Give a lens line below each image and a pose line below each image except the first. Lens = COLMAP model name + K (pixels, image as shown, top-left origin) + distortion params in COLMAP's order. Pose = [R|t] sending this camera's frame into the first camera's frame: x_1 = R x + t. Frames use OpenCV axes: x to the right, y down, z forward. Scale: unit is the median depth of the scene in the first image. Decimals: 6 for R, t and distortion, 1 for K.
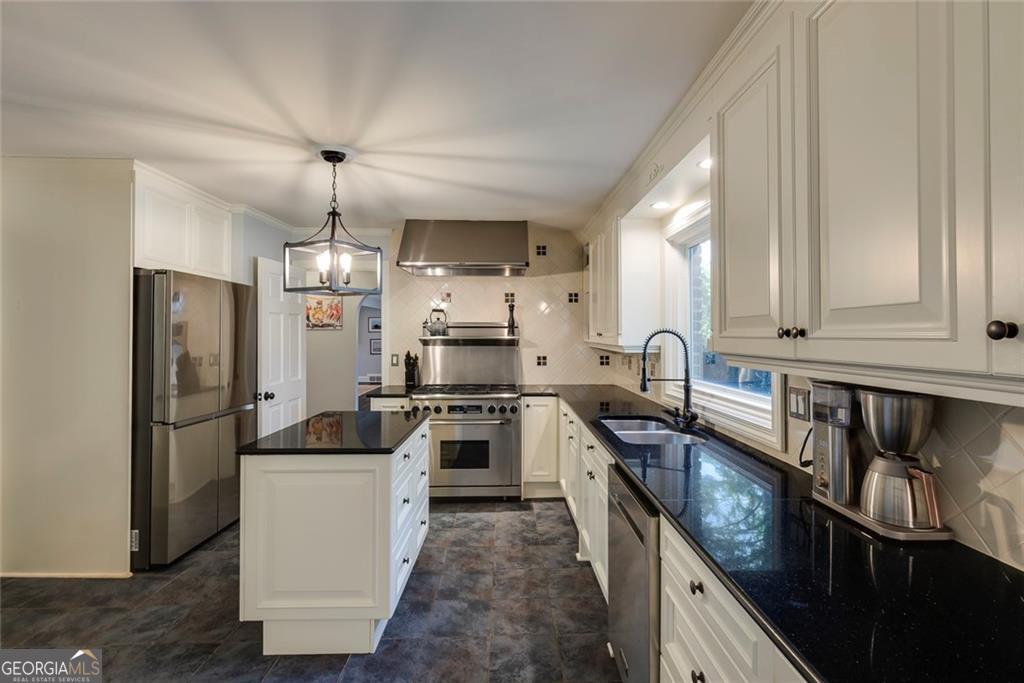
lens RADIAL K [[458.0, 0, 508.3], [0, 458.0, 337.3], [0, 0, 1]] dist [0.001310, 0.000245]
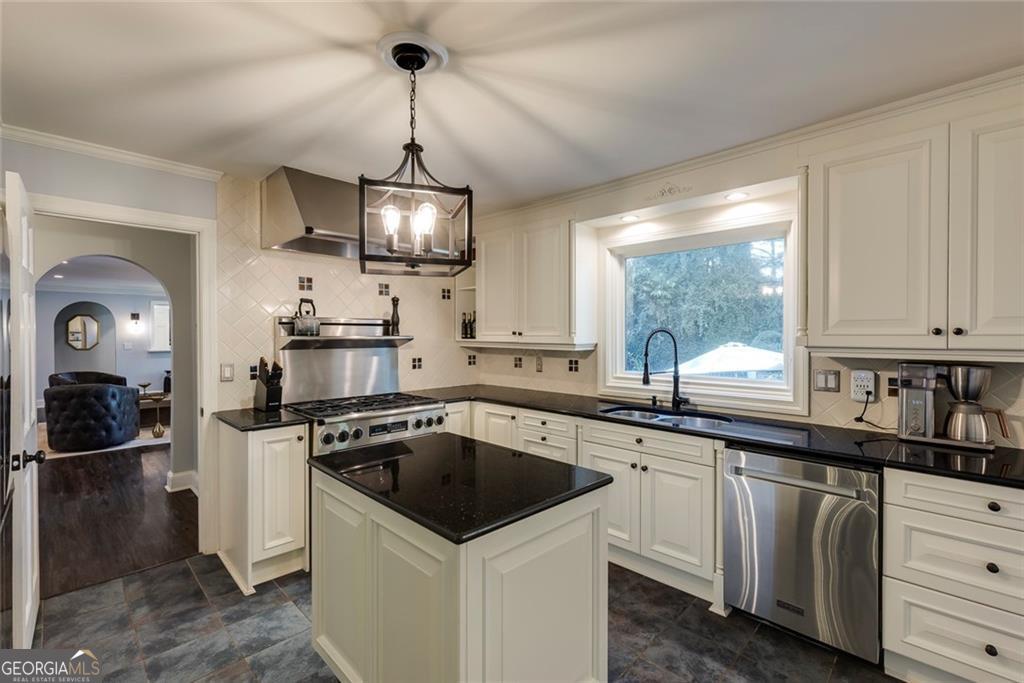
lens RADIAL K [[458.0, 0, 506.5], [0, 458.0, 343.3], [0, 0, 1]] dist [0.001310, 0.000245]
pose [[0.726326, -0.015120, 0.687184, -0.582472], [0.005567, 0.999855, 0.016116, -0.000843], [-0.687328, -0.007879, 0.726305, 0.343157]]
